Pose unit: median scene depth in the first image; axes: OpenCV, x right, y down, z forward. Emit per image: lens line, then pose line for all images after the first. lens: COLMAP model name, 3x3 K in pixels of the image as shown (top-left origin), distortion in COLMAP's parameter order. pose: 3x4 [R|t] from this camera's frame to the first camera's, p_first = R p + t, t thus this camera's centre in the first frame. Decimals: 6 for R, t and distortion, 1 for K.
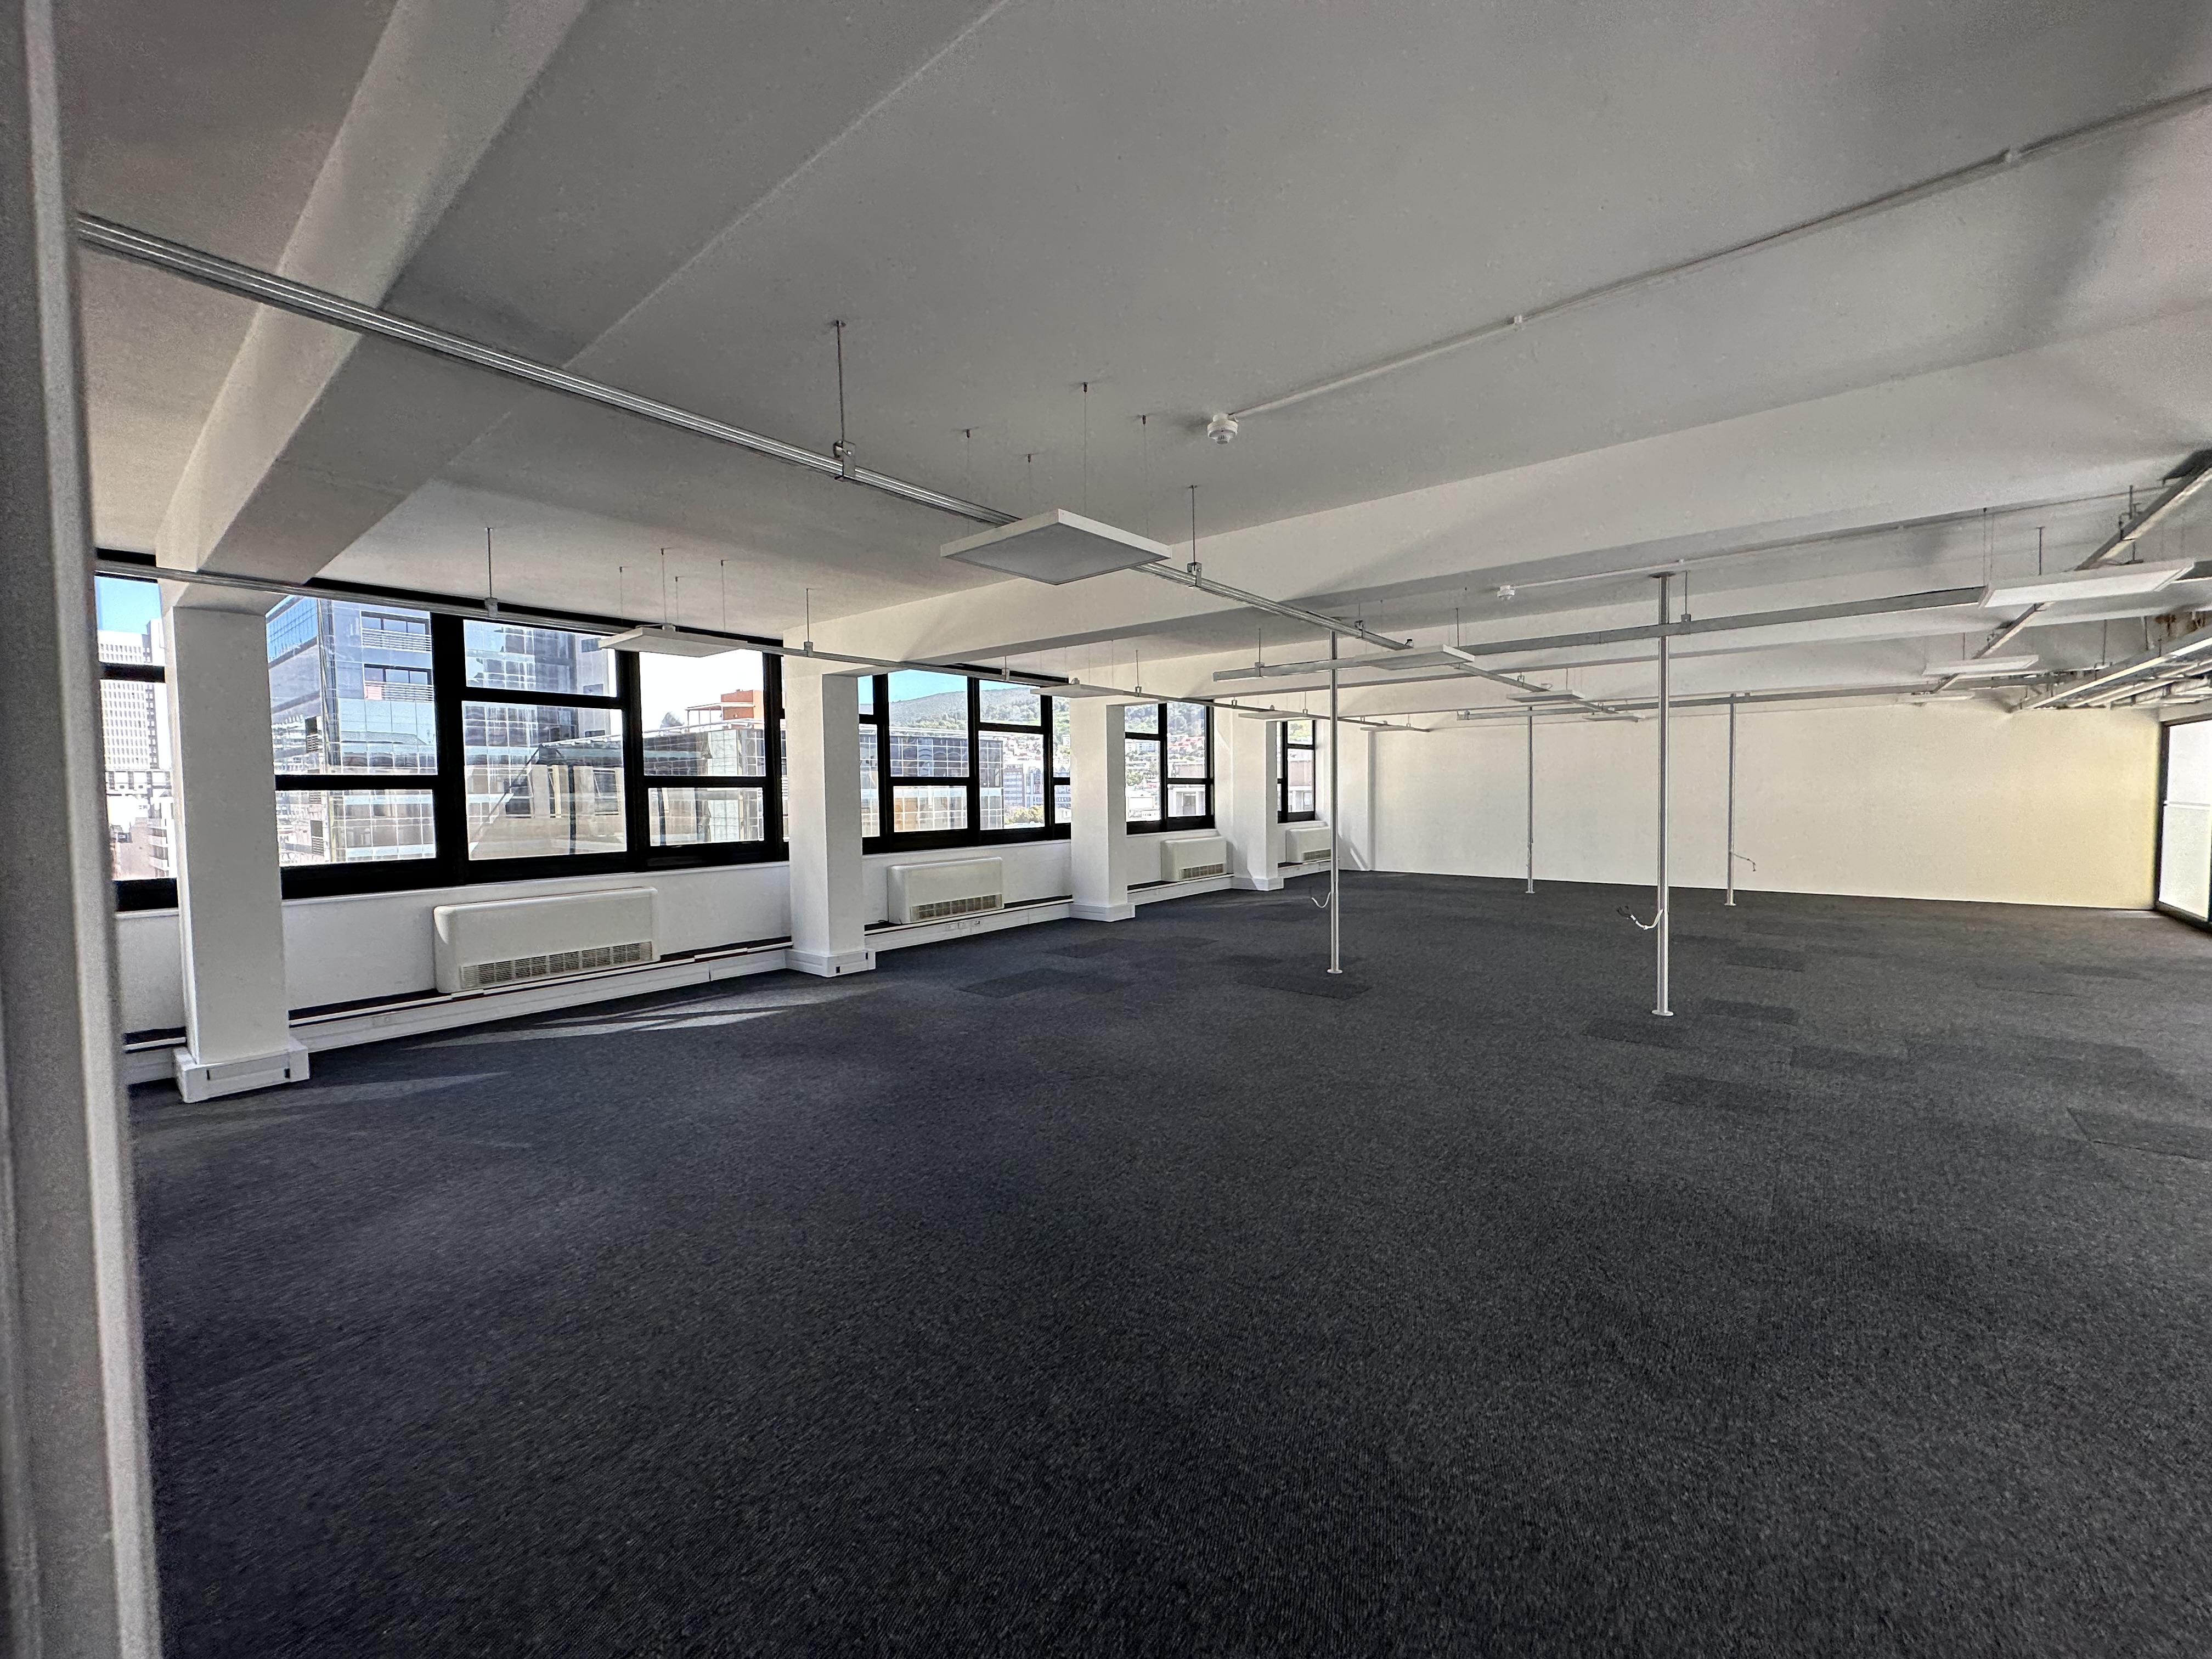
lens RADIAL K [[880.4, 0, 1106.3], [0, 880.4, 827.7], [0, 0, 1]] dist [-0.000492, 0.000382]
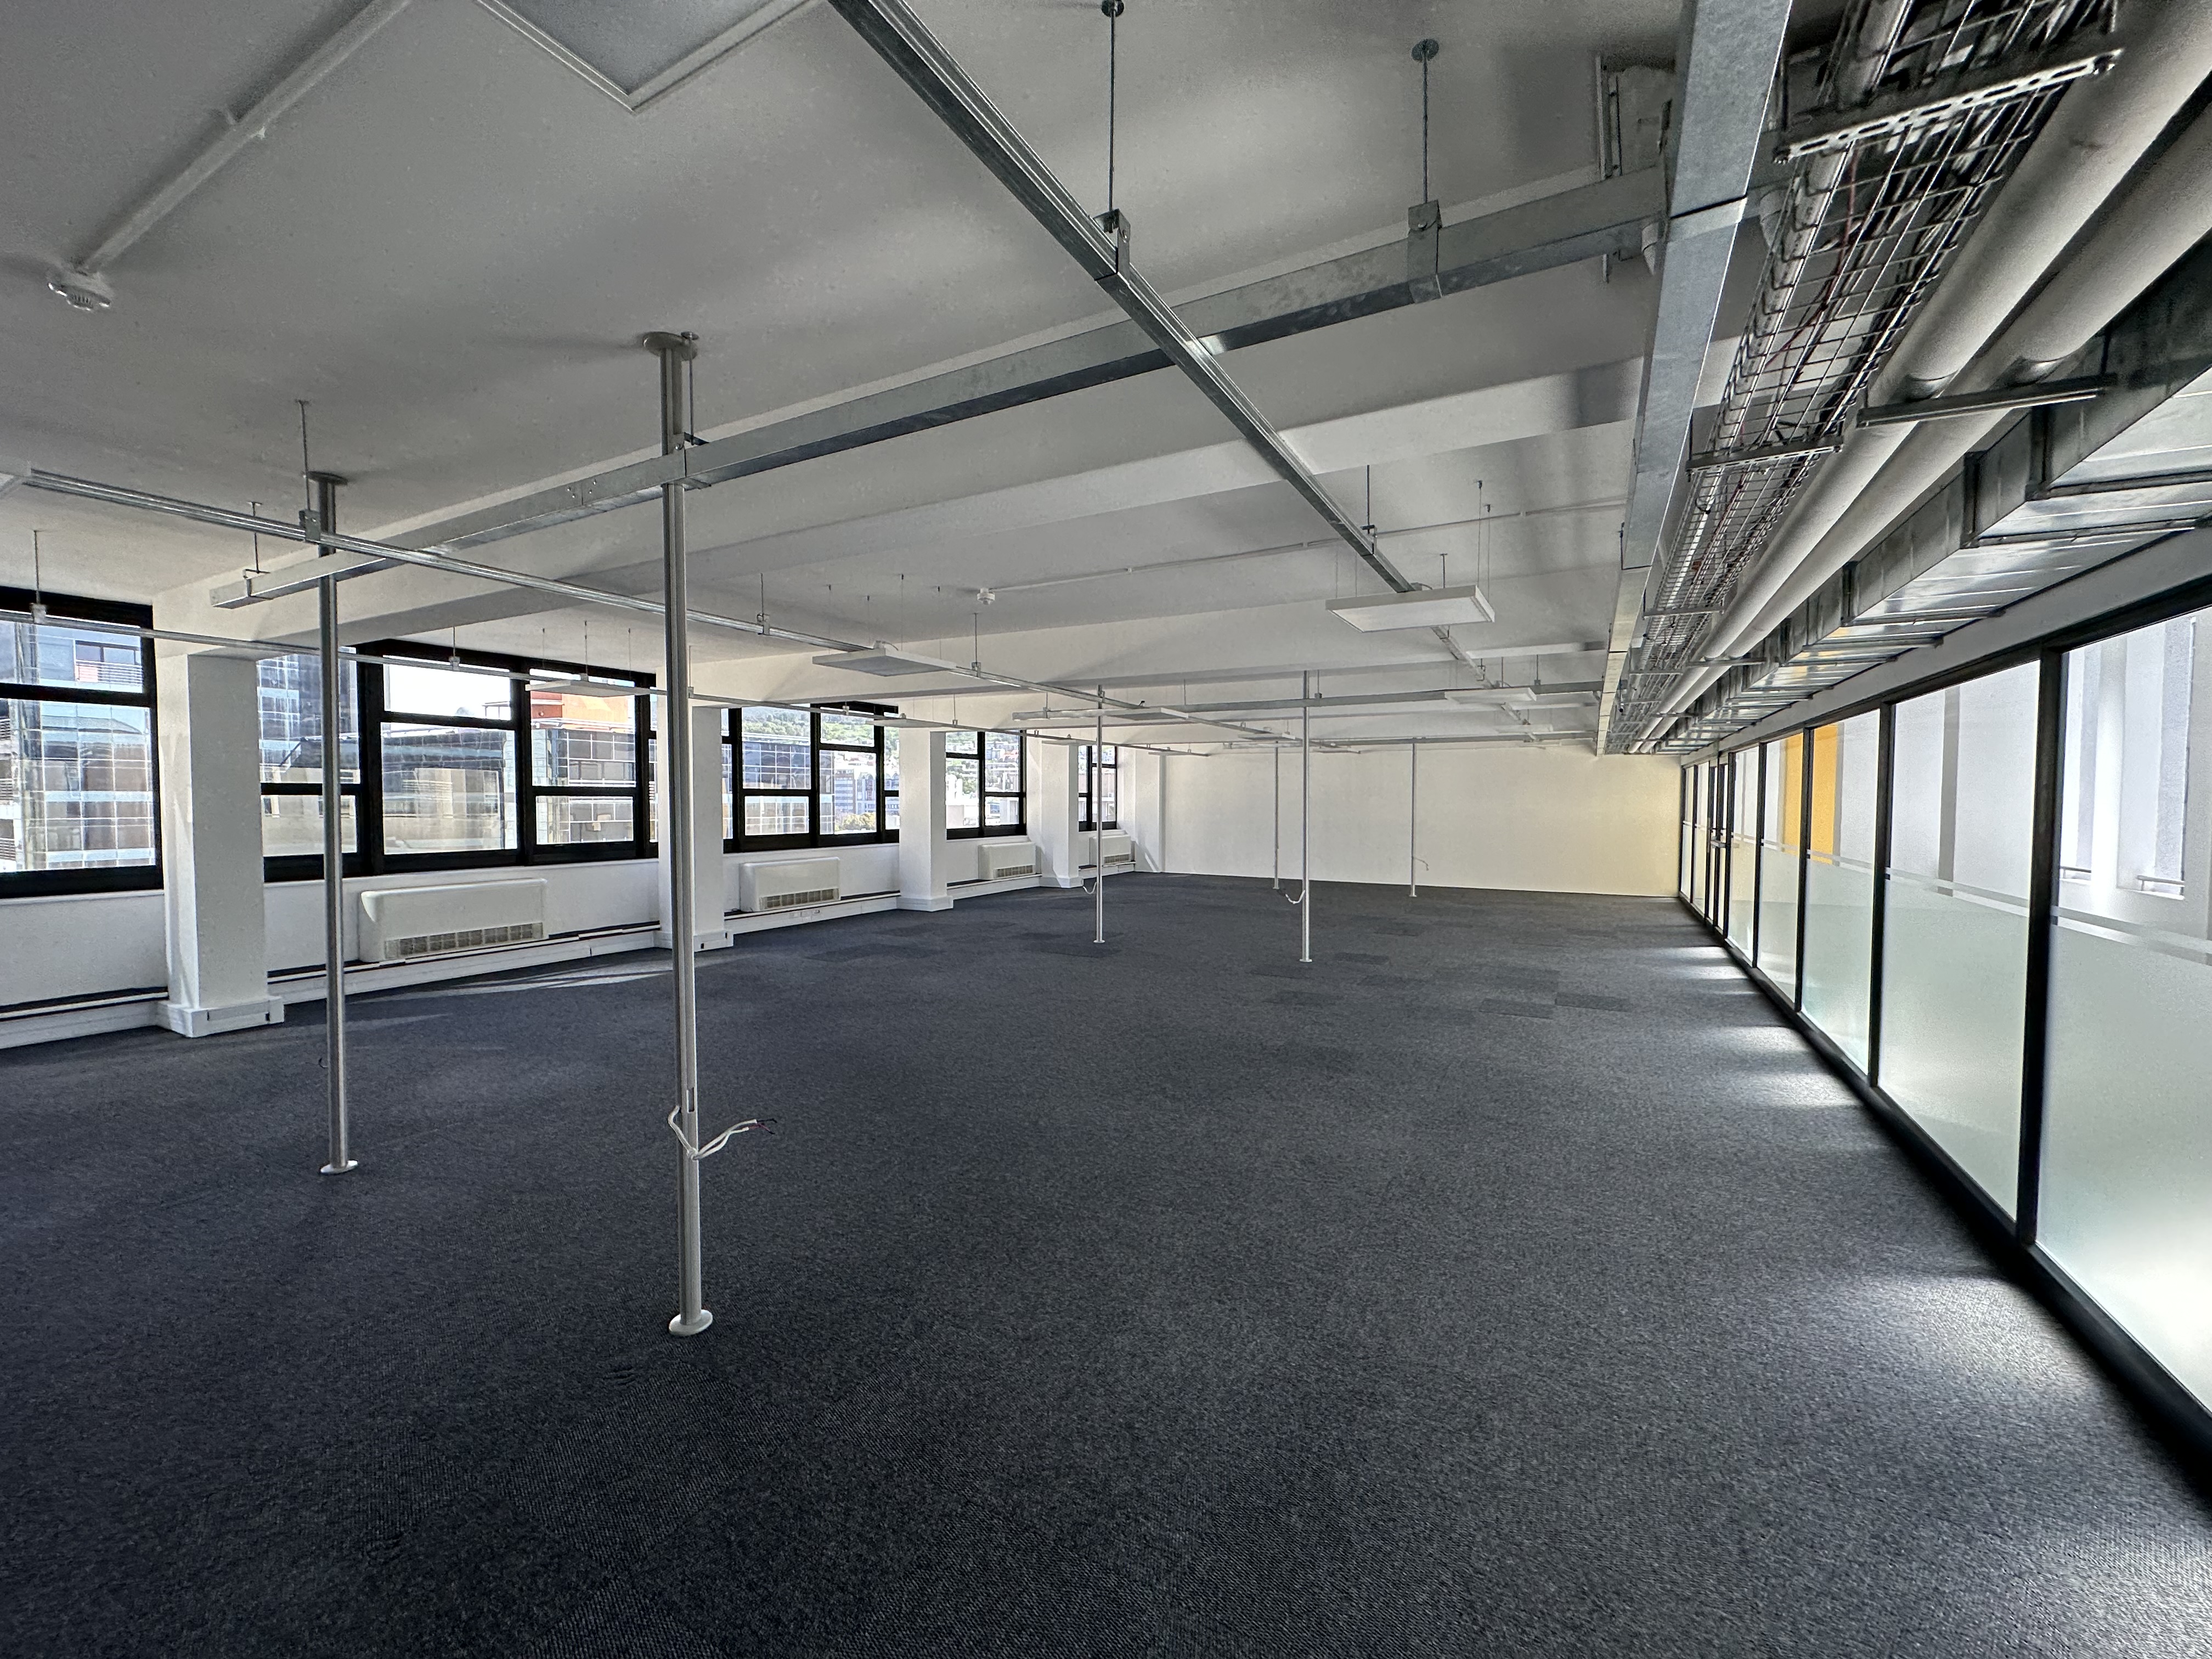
lens RADIAL K [[880.5, 0, 1106.0], [0, 880.5, 829.5], [0, 0, 1]] dist [-0.003928, 0.000688]
pose [[0.982888, 0.009387, 0.183964, 0.018799], [-0.007962, 0.999932, -0.008485, 0.003690], [-0.184031, 0.006875, 0.982896, -0.262980]]
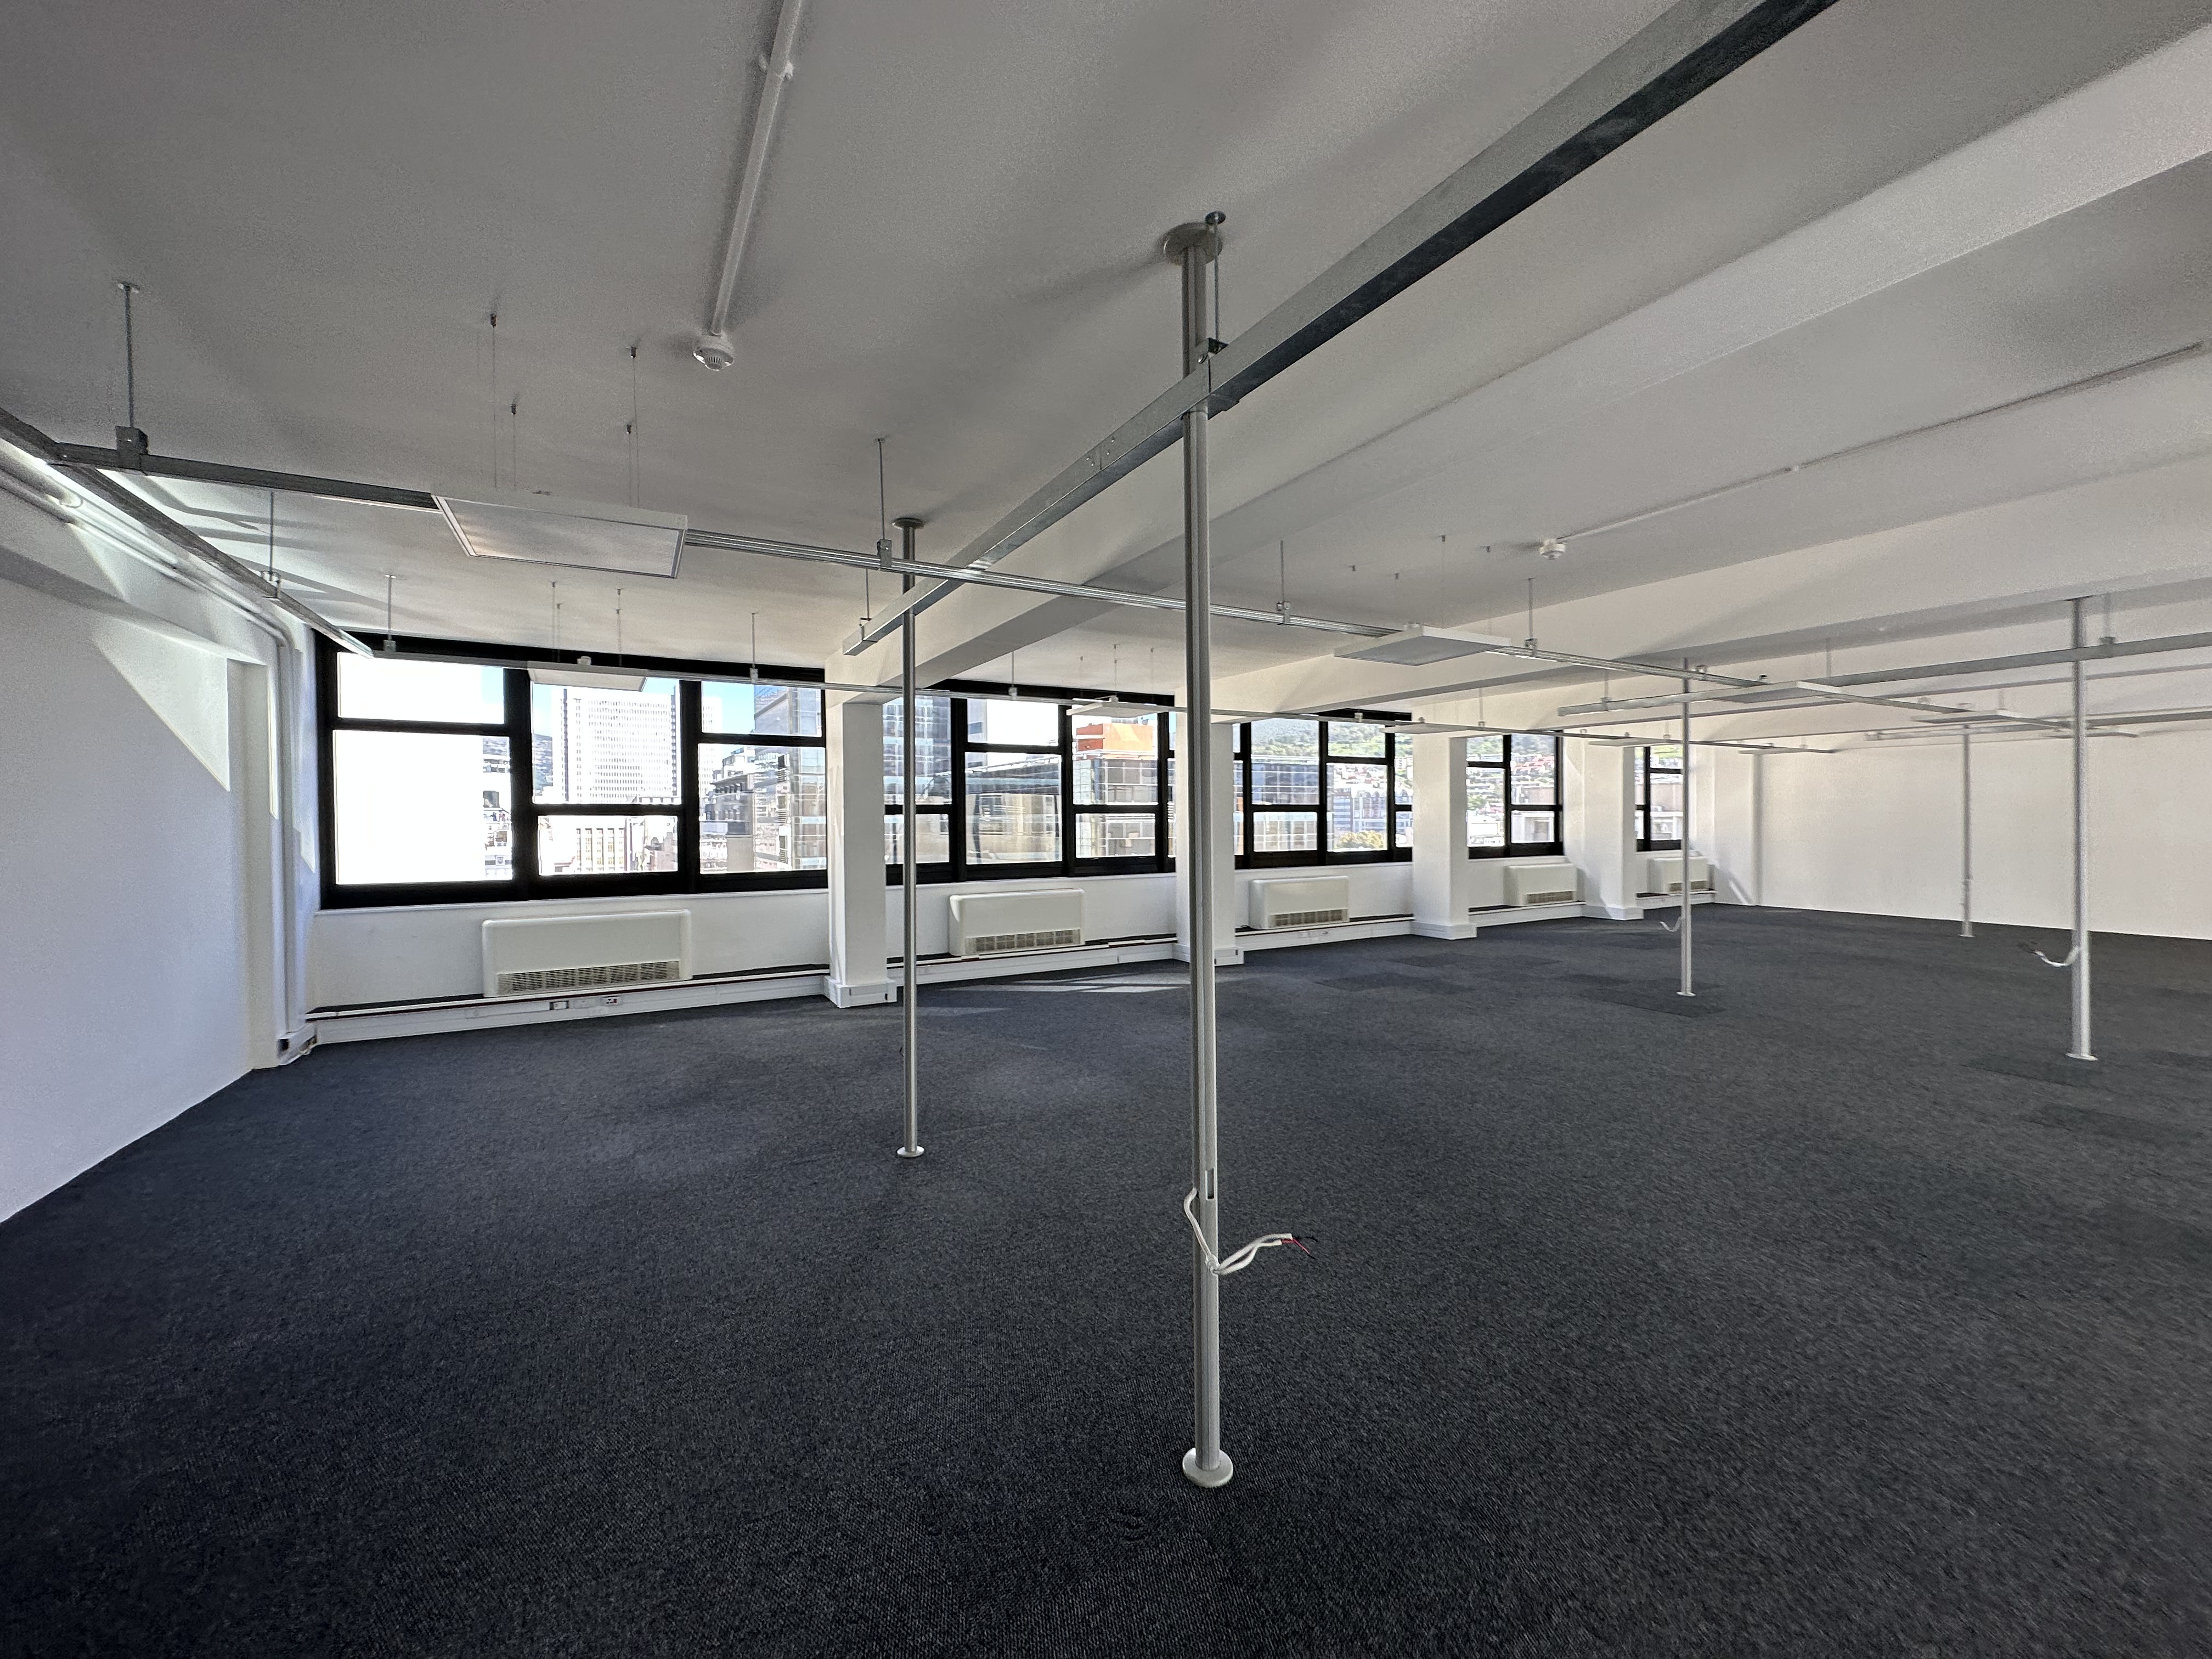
lens RADIAL K [[880.4, 0, 1106.3], [0, 880.4, 827.7], [0, 0, 1]] dist [-0.000492, 0.000382]
pose [[0.933887, 0.010112, -0.357425, -0.006704], [-0.019811, 0.999528, -0.023484, 0.005068], [0.357019, 0.029012, 0.933646, -0.175390]]
